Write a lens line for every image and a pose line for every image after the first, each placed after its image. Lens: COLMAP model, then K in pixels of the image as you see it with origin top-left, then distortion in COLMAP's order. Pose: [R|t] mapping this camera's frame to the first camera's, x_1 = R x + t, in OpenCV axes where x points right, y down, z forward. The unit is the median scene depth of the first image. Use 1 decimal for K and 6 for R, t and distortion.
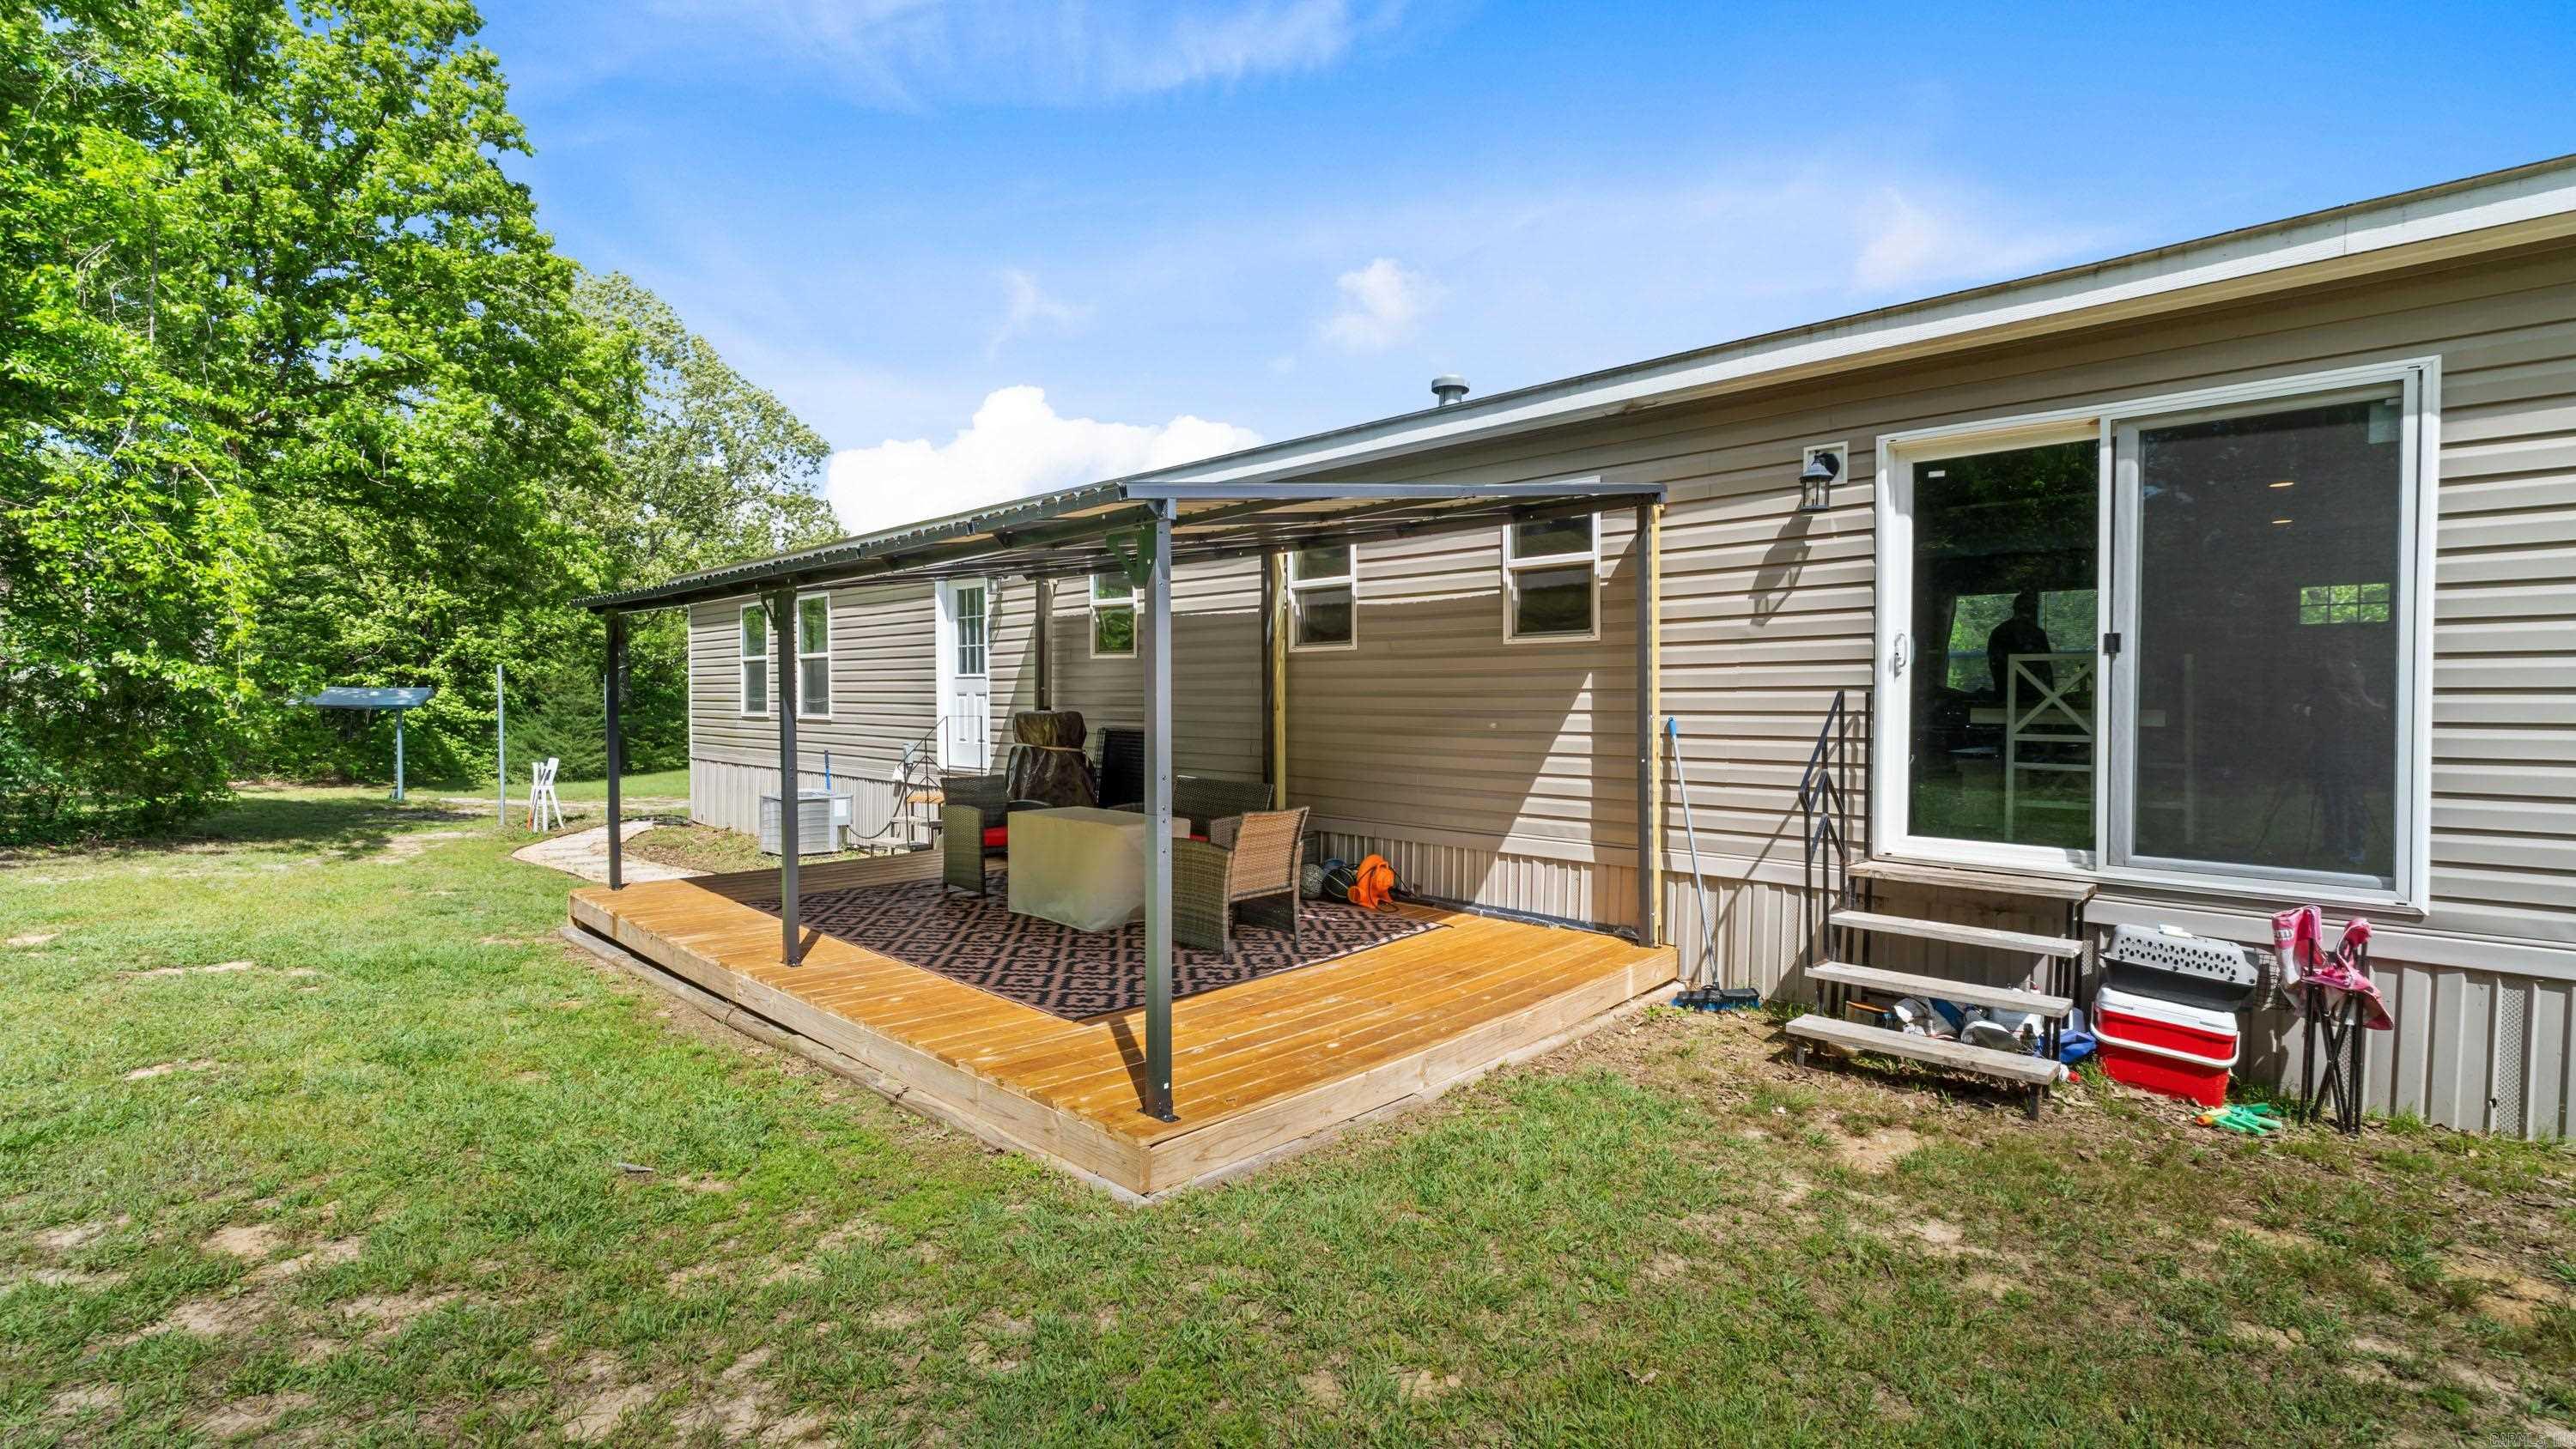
lens RADIAL K [[1138.4, 0, 1288.0], [0, 1138.4, 724.5], [0, 0, 1]] dist [0.001385, 0.000148]
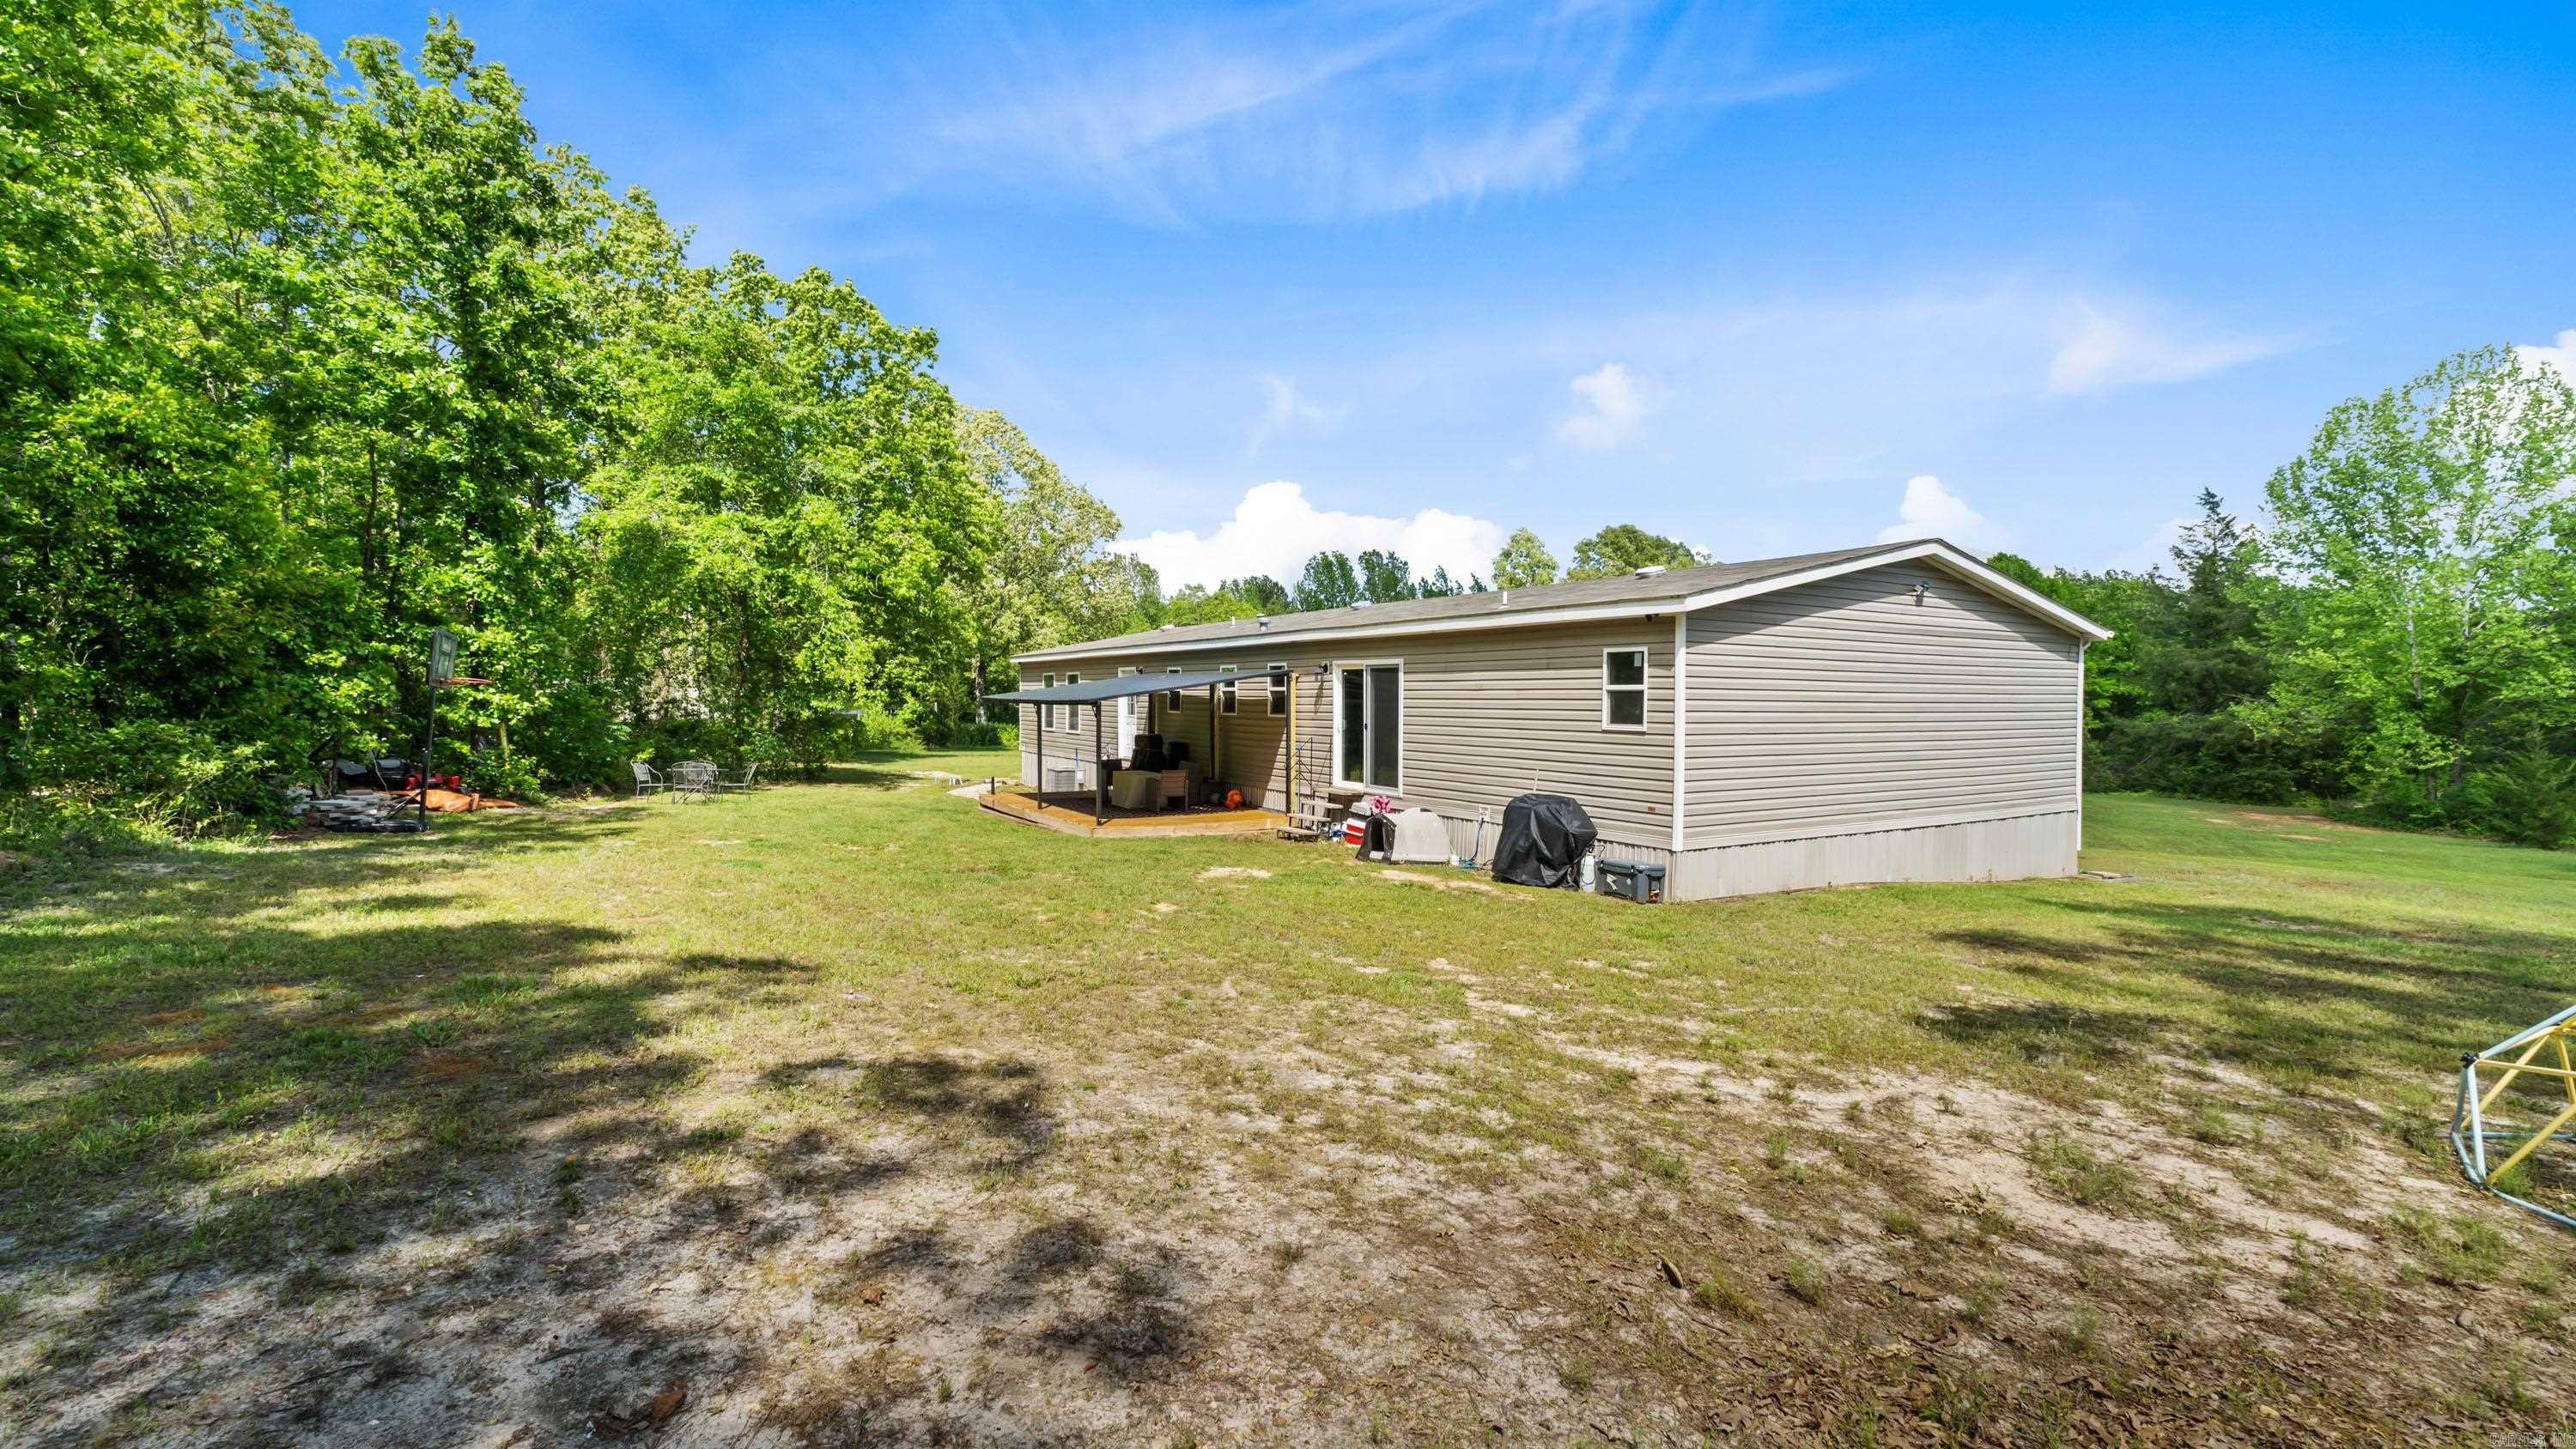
lens RADIAL K [[1090.7, 0, 1292.6], [0, 1090.7, 691.1], [0, 0, 1]] dist [0.001692, 0.000120]
pose [[0.968678, 0.006482, -0.248236, 0.984427], [-0.015581, 0.999276, -0.034704, -0.041686], [0.247831, 0.037485, 0.968078, -1.759206]]
